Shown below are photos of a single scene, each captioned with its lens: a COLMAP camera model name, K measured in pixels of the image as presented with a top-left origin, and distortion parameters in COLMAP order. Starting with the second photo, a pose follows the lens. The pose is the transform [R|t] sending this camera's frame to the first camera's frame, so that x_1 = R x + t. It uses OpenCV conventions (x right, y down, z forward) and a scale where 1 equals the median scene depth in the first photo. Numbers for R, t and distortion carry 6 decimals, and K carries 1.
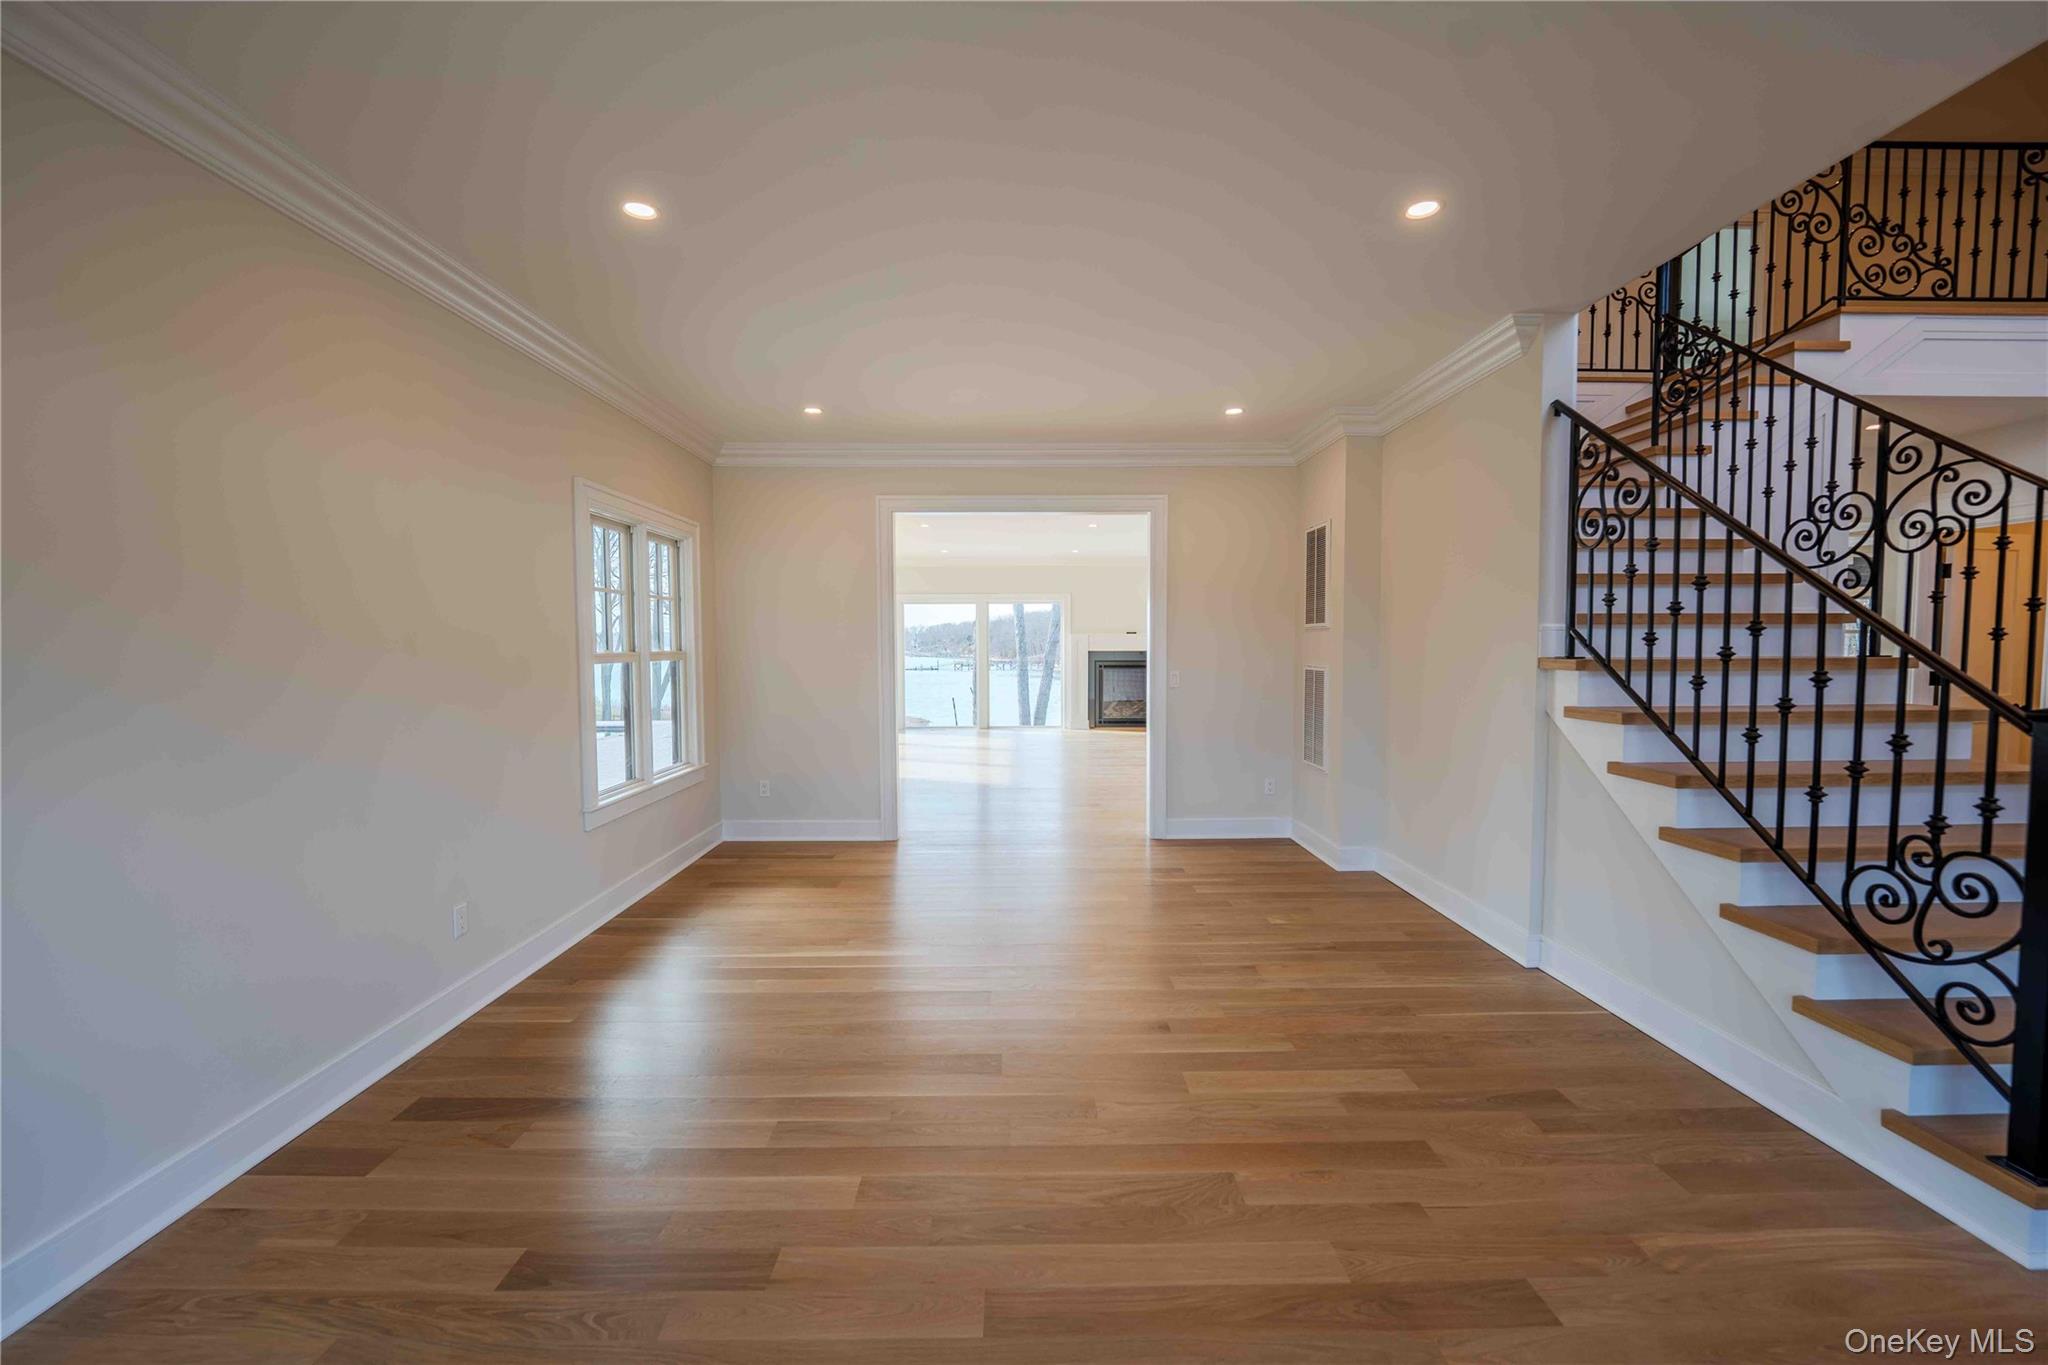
lens RADIAL K [[827.9, 0, 1019.7], [0, 827.9, 682.7], [0, 0, 1]] dist [-0.013437, 0.000278]
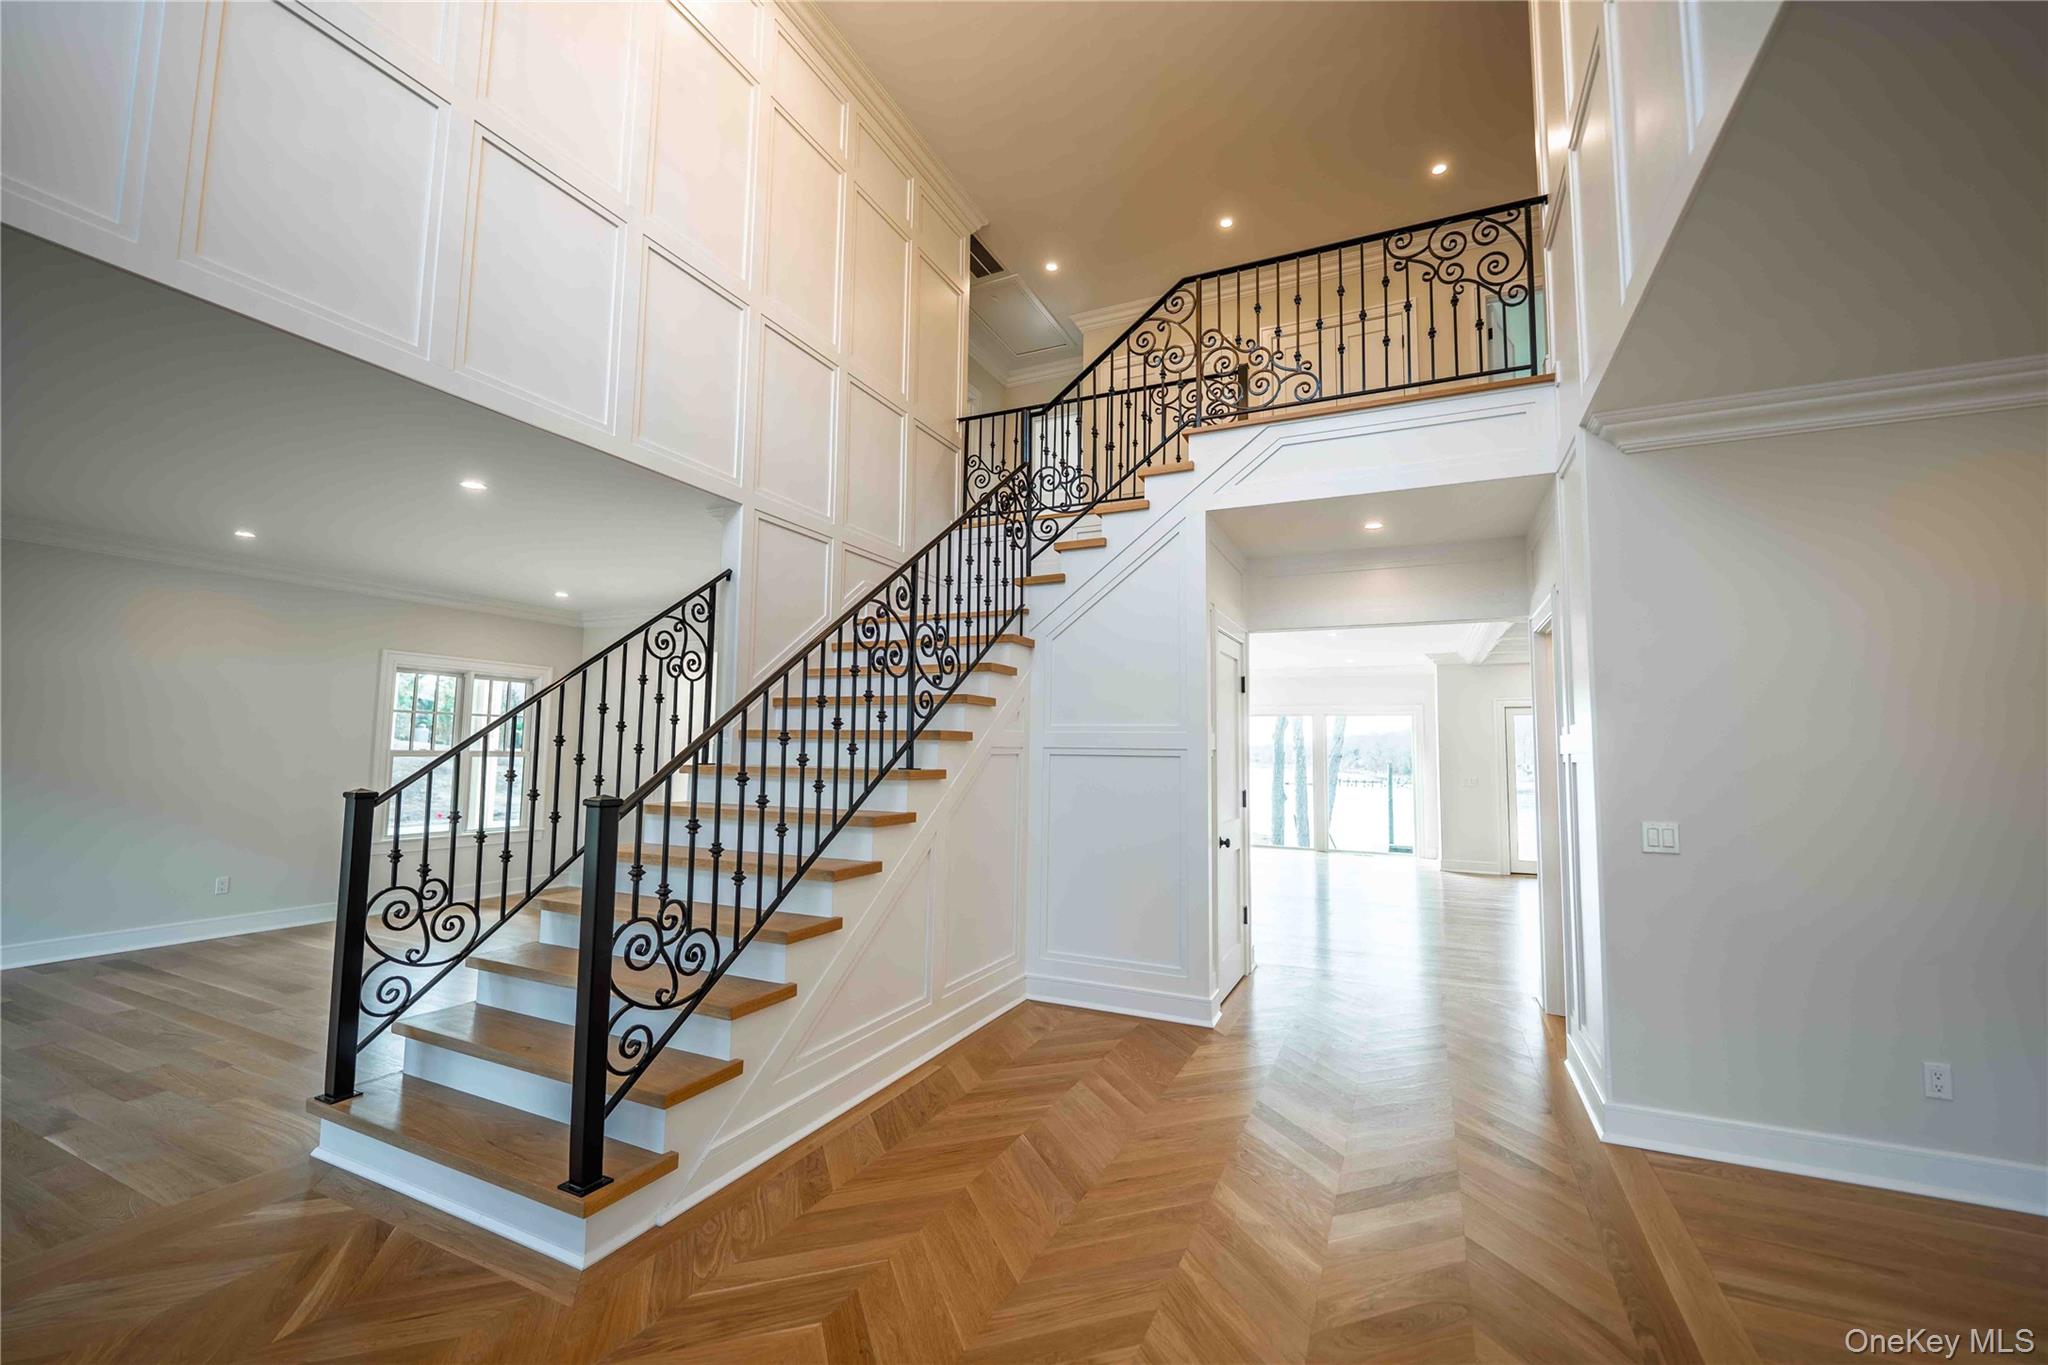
lens RADIAL K [[827.9, 0, 1019.7], [0, 827.9, 682.7], [0, 0, 1]] dist [-0.013437, 0.000278]
pose [[0.901121, -0.016318, -0.433260, 1.494244], [-0.041781, 0.991373, -0.124237, -0.014273], [0.431550, 0.130054, 0.892665, 0.037797]]
